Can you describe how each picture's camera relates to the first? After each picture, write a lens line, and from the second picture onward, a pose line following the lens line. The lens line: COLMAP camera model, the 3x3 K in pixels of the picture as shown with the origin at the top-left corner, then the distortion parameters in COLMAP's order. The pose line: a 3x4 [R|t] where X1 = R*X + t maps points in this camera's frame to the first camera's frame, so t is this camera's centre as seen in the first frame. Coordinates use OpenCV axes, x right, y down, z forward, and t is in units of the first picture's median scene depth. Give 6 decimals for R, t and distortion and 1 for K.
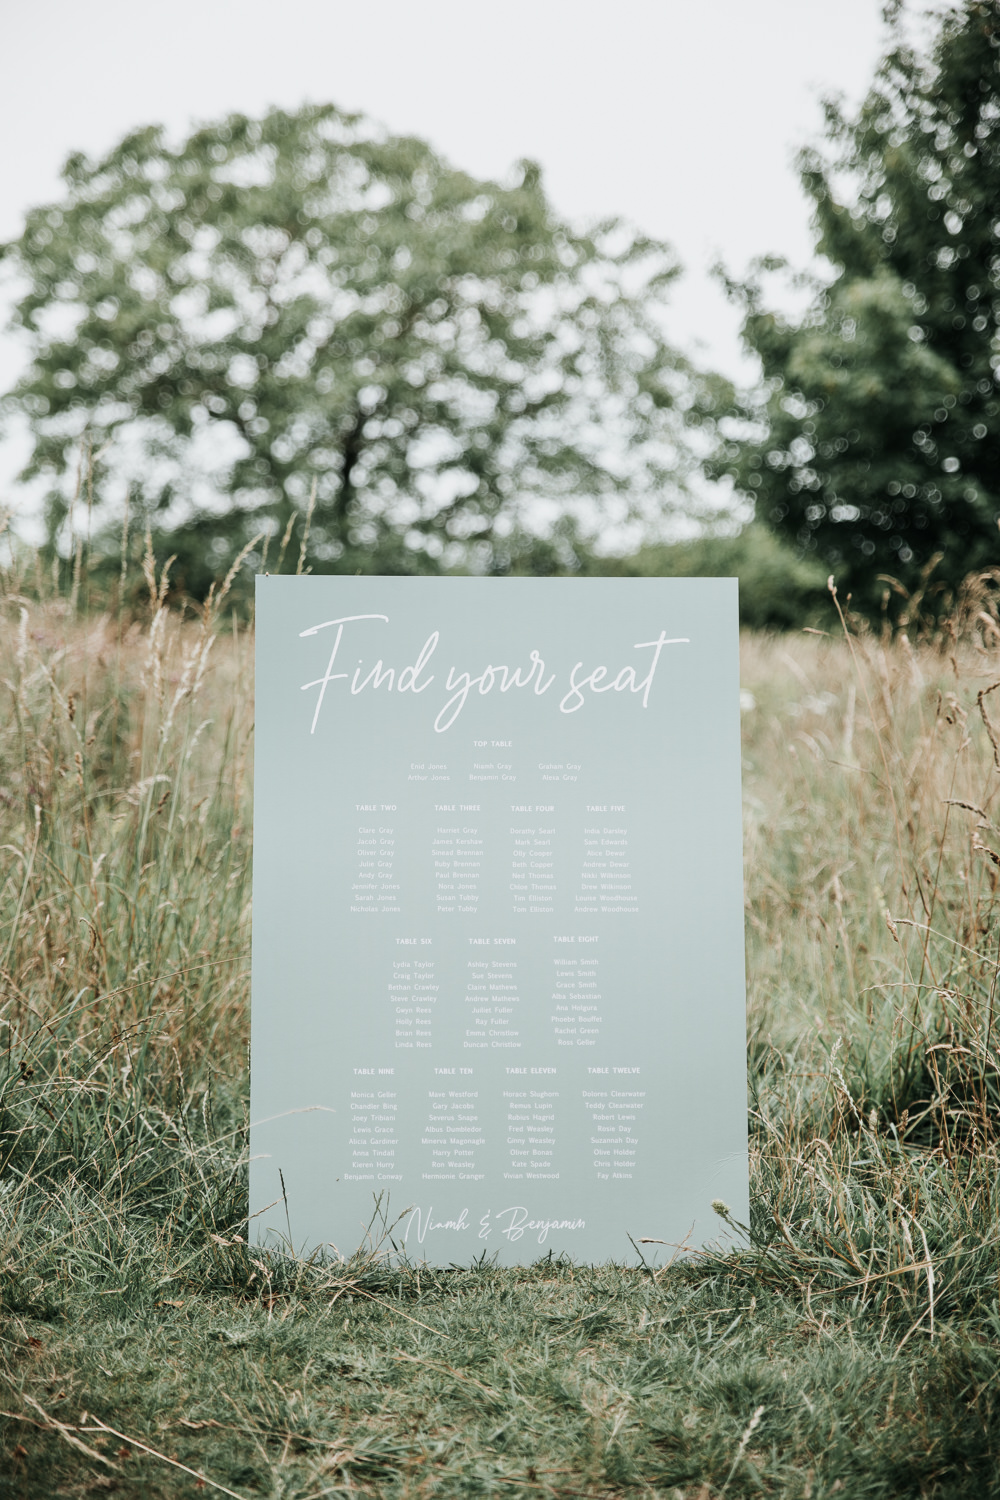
lens RADIAL K [[2914.7, 0, 503.6], [0, 2914.7, 748.5], [0, 0, 1]] dist [0.179500, 0.000000]
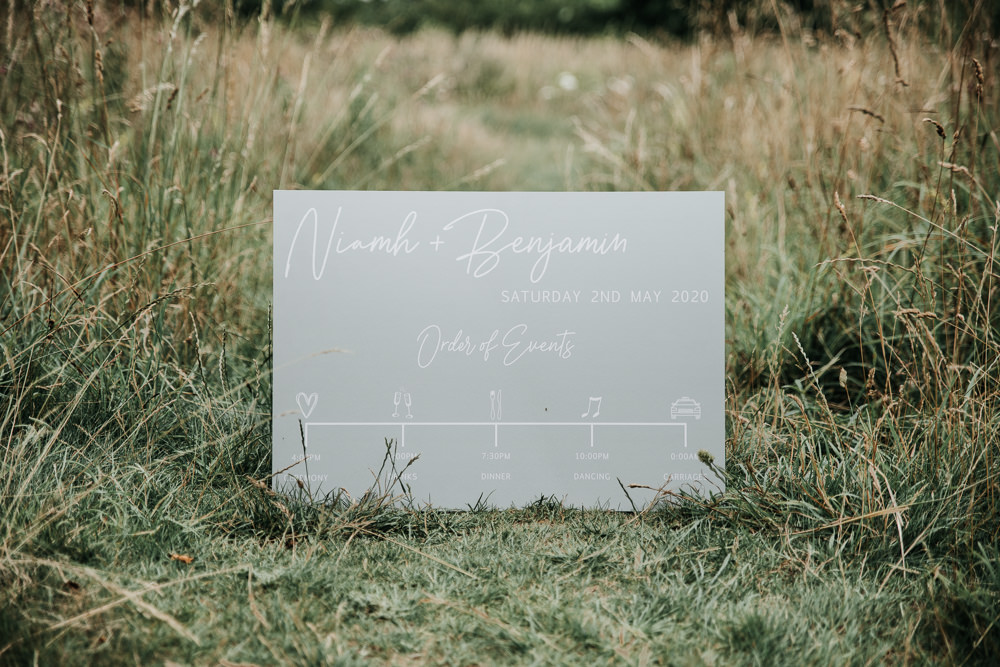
lens RADIAL K [[2024.7, 0, 499.9], [0, 2024.7, 335.3], [0, 0, 1]] dist [0.179719, 0.000000]
pose [[0.998221, 0.004910, 0.059423, -0.049212], [-0.011039, 0.994594, 0.103253, 0.036007], [-0.058595, -0.103725, 0.992879, 0.269345]]
